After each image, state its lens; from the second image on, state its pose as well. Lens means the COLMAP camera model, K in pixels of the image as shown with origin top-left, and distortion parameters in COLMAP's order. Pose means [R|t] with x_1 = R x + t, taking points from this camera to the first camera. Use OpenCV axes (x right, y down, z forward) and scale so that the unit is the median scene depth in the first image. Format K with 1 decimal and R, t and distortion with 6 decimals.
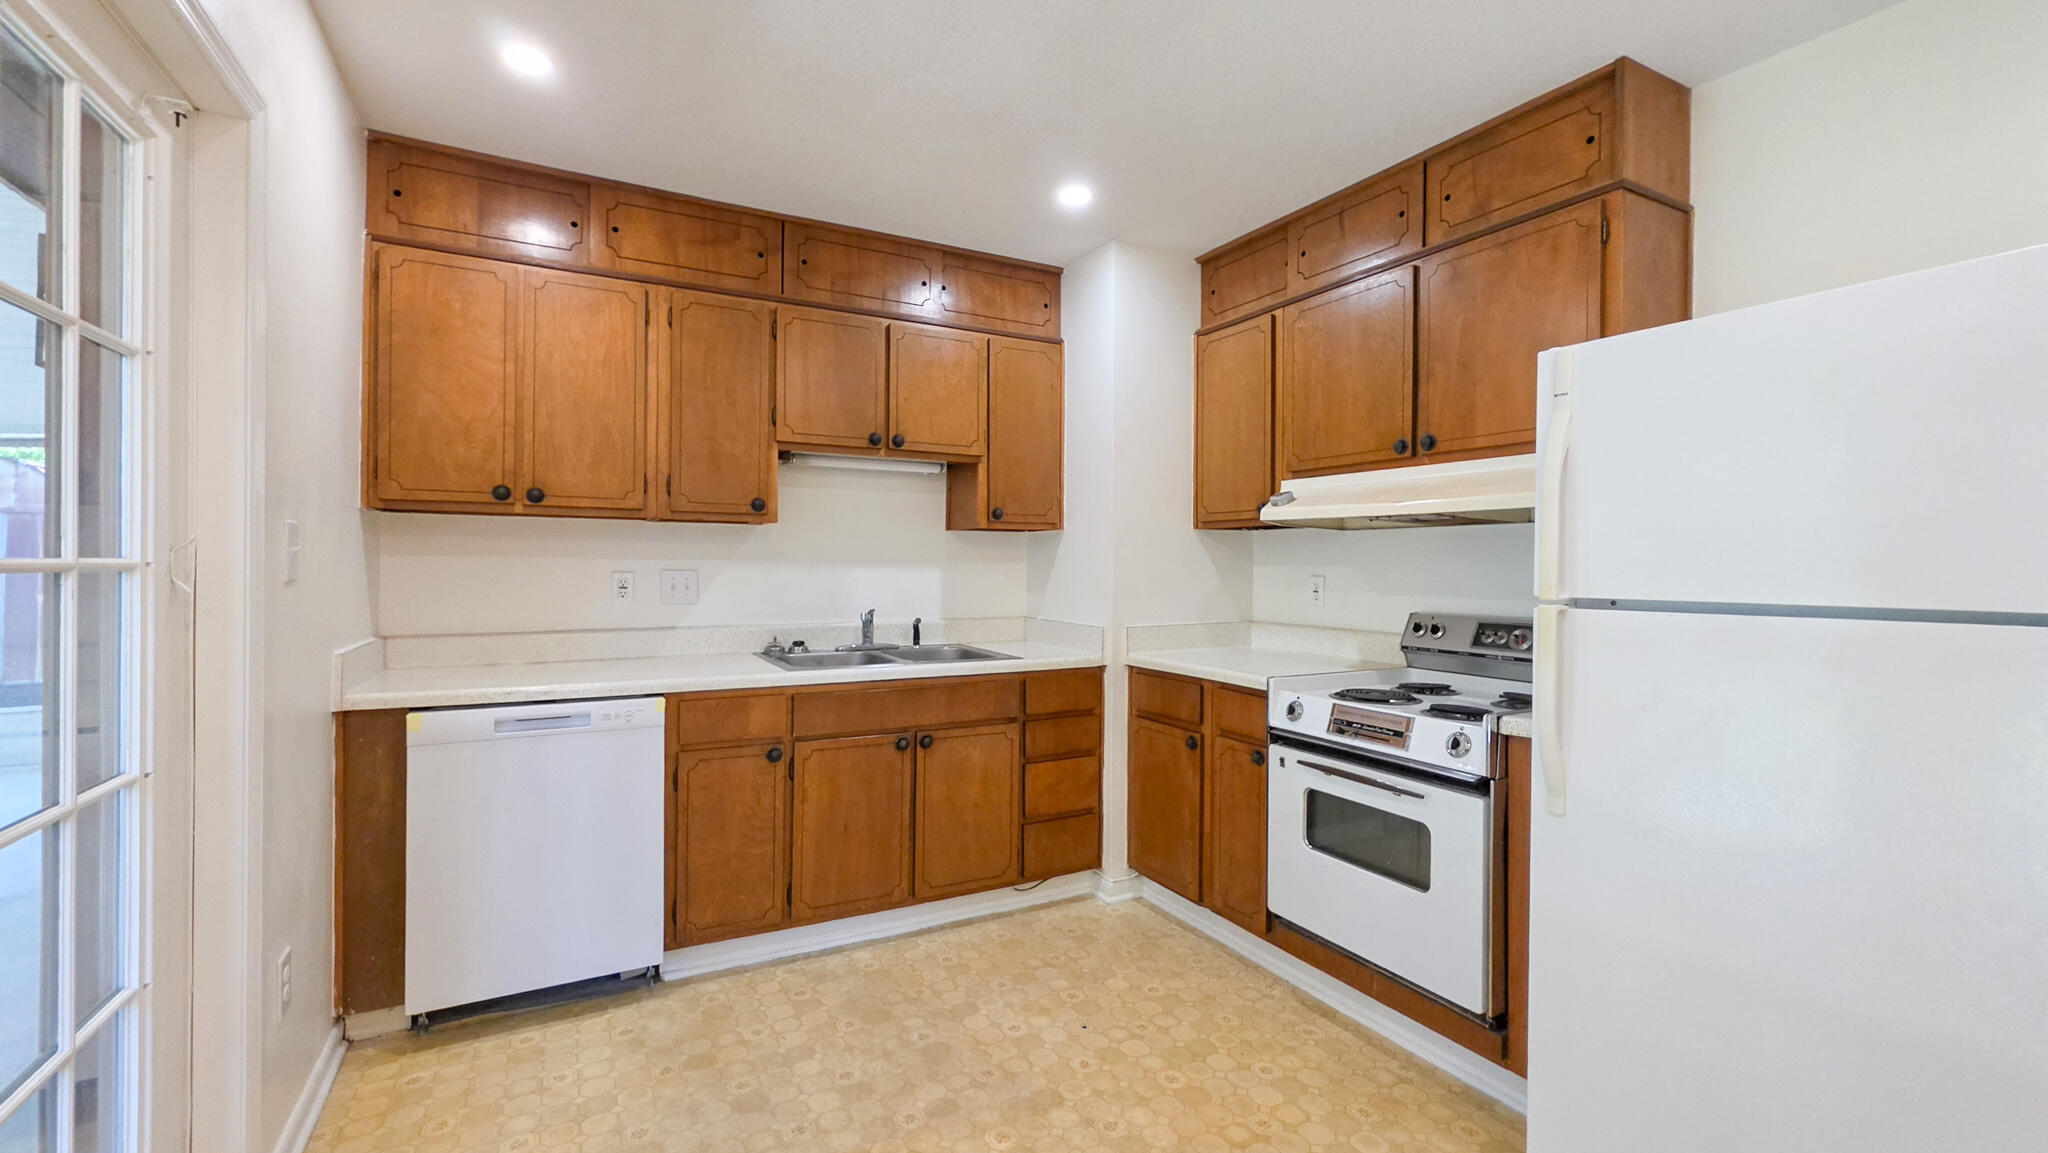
lens RADIAL K [[828.9, 0, 992.1], [0, 828.9, 571.6], [0, 0, 1]] dist [-0.000536, 0.000077]
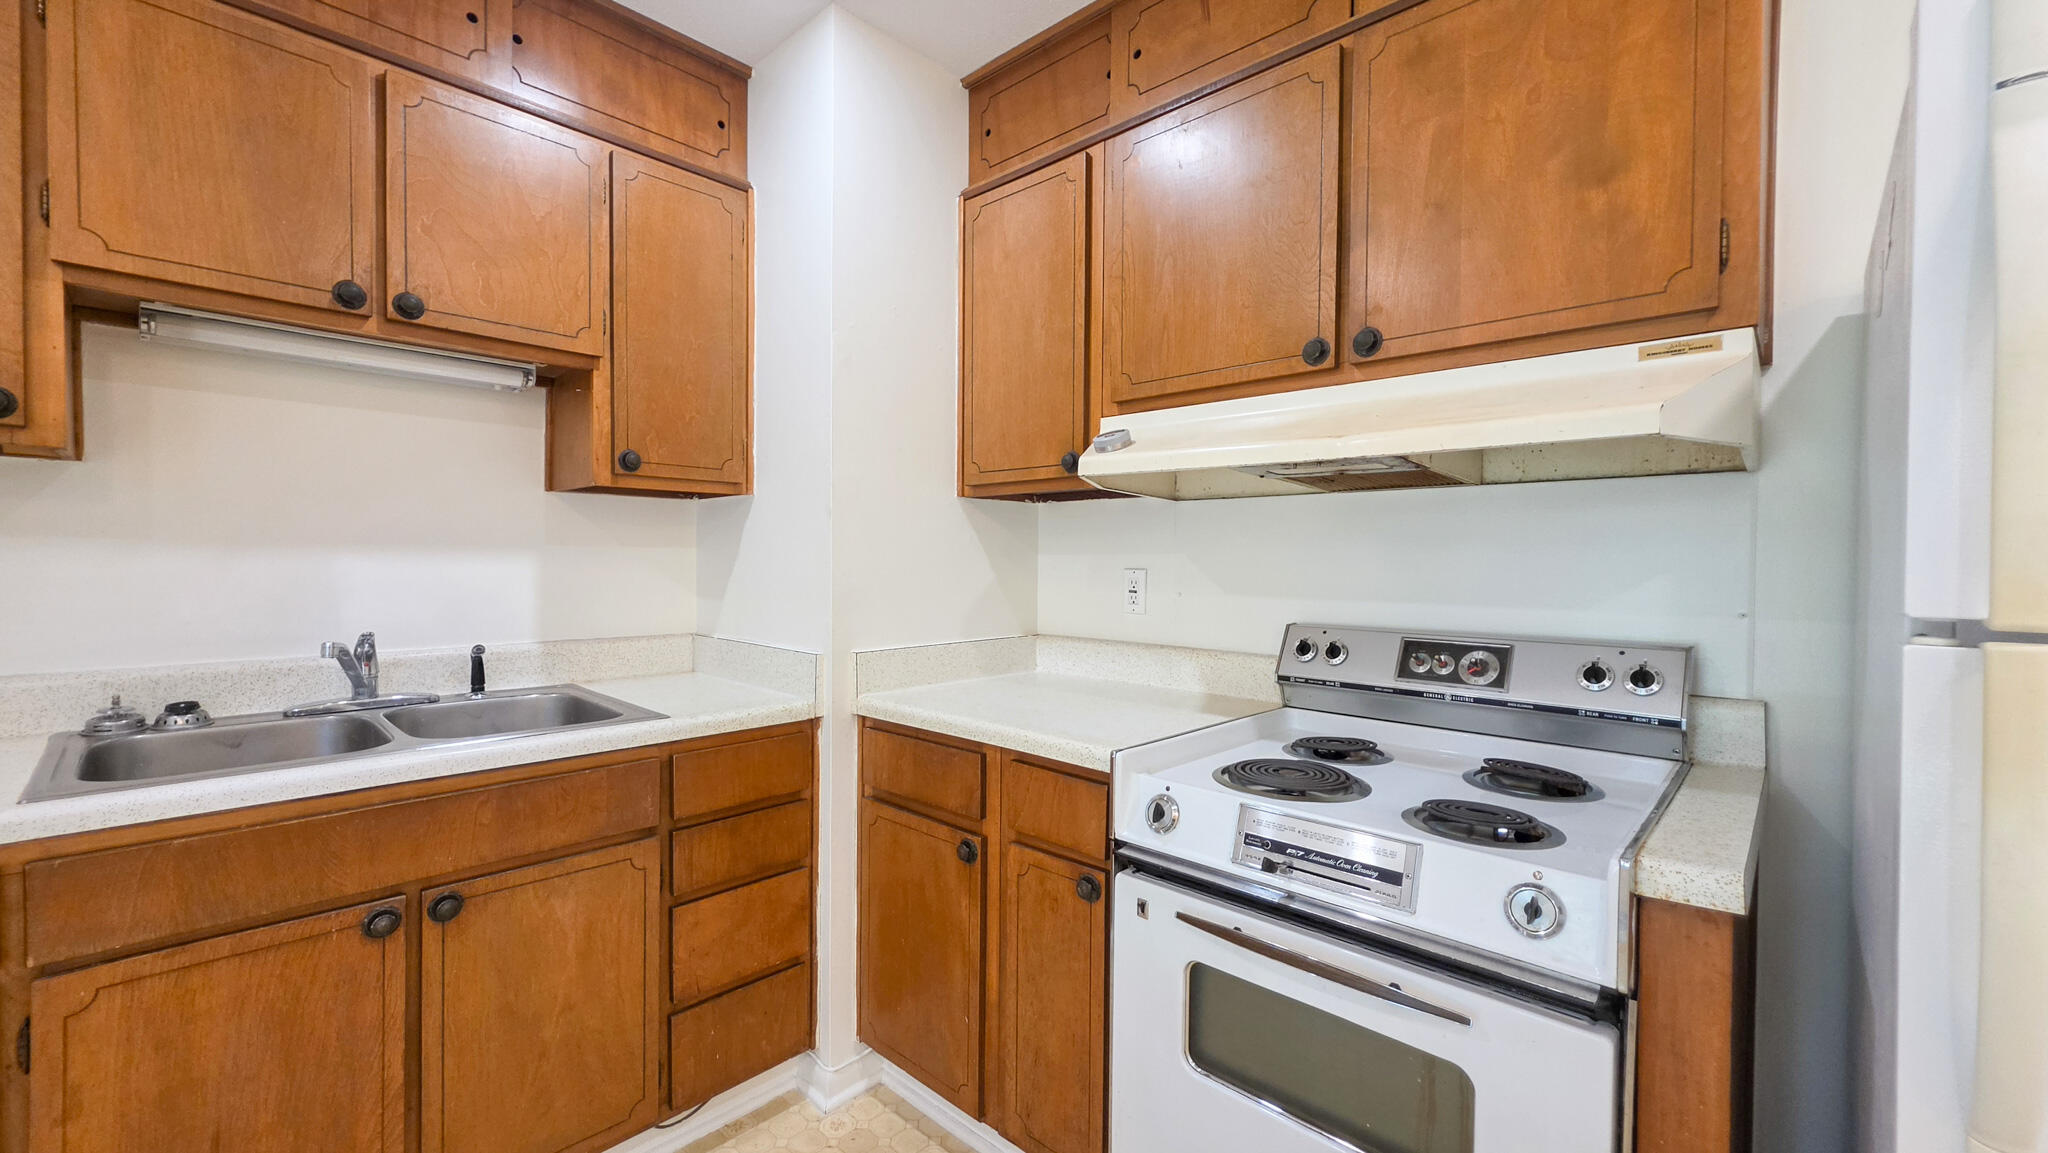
lens RADIAL K [[801.5, 0, 994.6], [0, 801.5, 578.6], [0, 0, 1]] dist [-0.000351, 0.000181]
pose [[0.944754, -0.004384, 0.327750, 0.072463], [-0.000732, 0.999880, 0.015486, 0.003565], [-0.327779, -0.014870, 0.944637, 0.450681]]
